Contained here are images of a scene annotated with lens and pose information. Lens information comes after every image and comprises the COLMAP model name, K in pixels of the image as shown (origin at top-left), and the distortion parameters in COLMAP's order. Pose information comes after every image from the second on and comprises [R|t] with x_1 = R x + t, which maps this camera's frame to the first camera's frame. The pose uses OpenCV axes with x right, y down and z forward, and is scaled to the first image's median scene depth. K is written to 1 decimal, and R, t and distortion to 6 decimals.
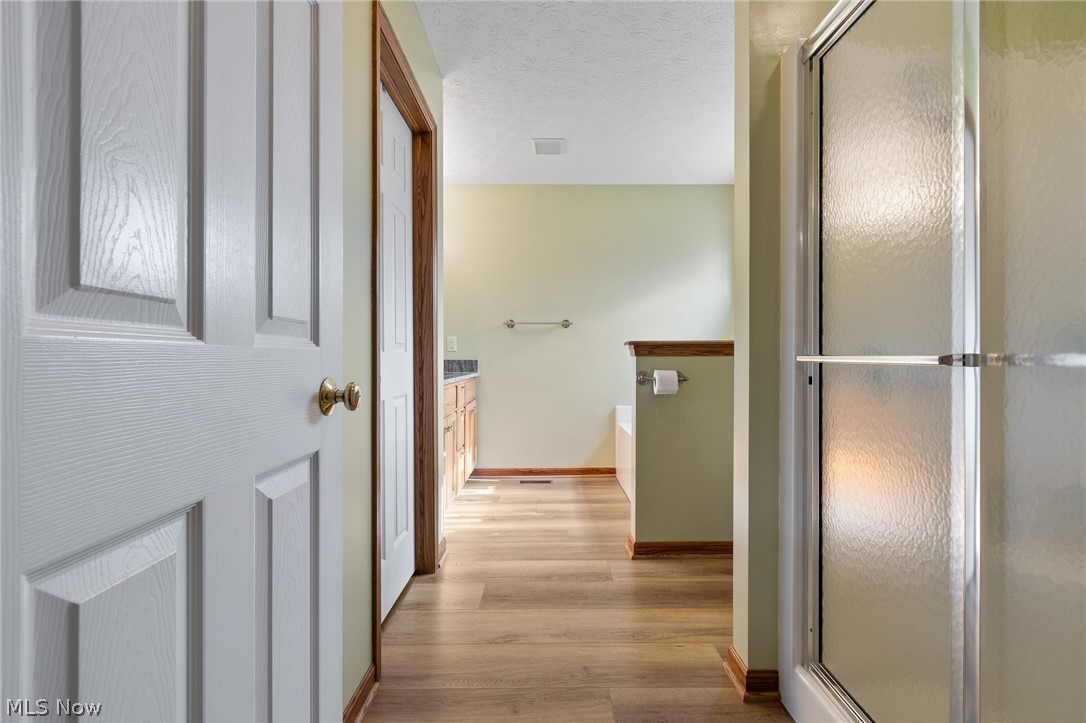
lens RADIAL K [[485.6, 0, 553.1], [0, 485.6, 354.8], [0, 0, 1]] dist [0.001012, -0.000130]
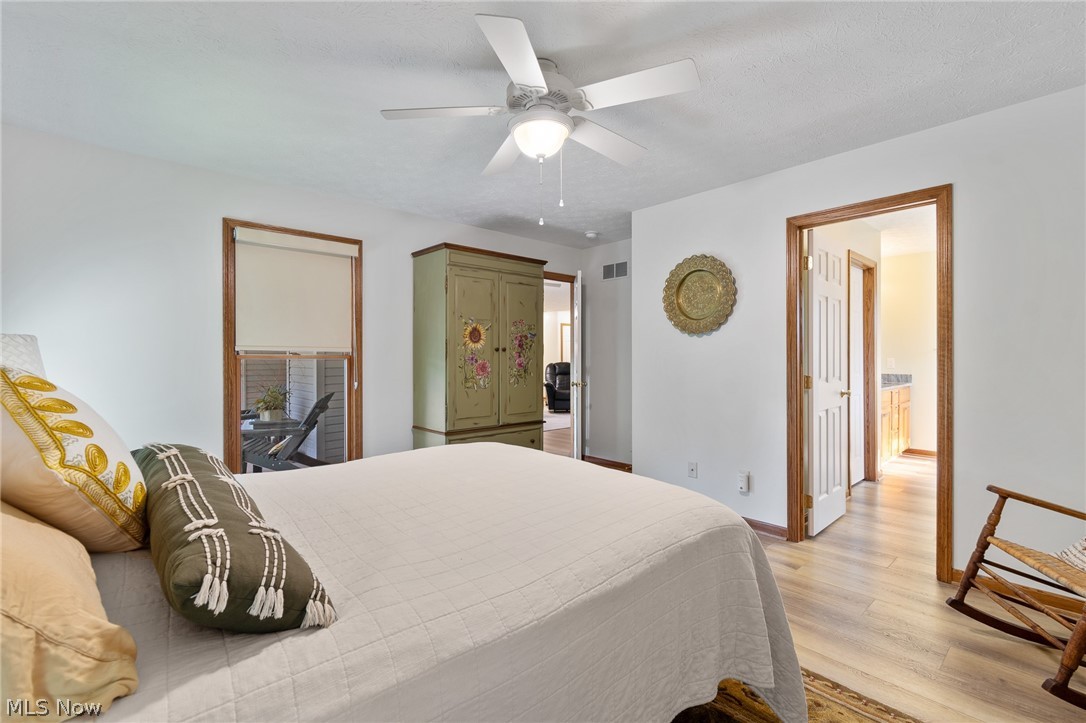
lens RADIAL K [[485.6, 0, 553.1], [0, 485.6, 354.8], [0, 0, 1]] dist [0.001012, -0.000130]
pose [[0.676996, -0.000059, -0.735986, 0.268346], [-0.003911, 0.999986, -0.003677, -0.057040], [0.735976, 0.005367, 0.676986, -1.081533]]
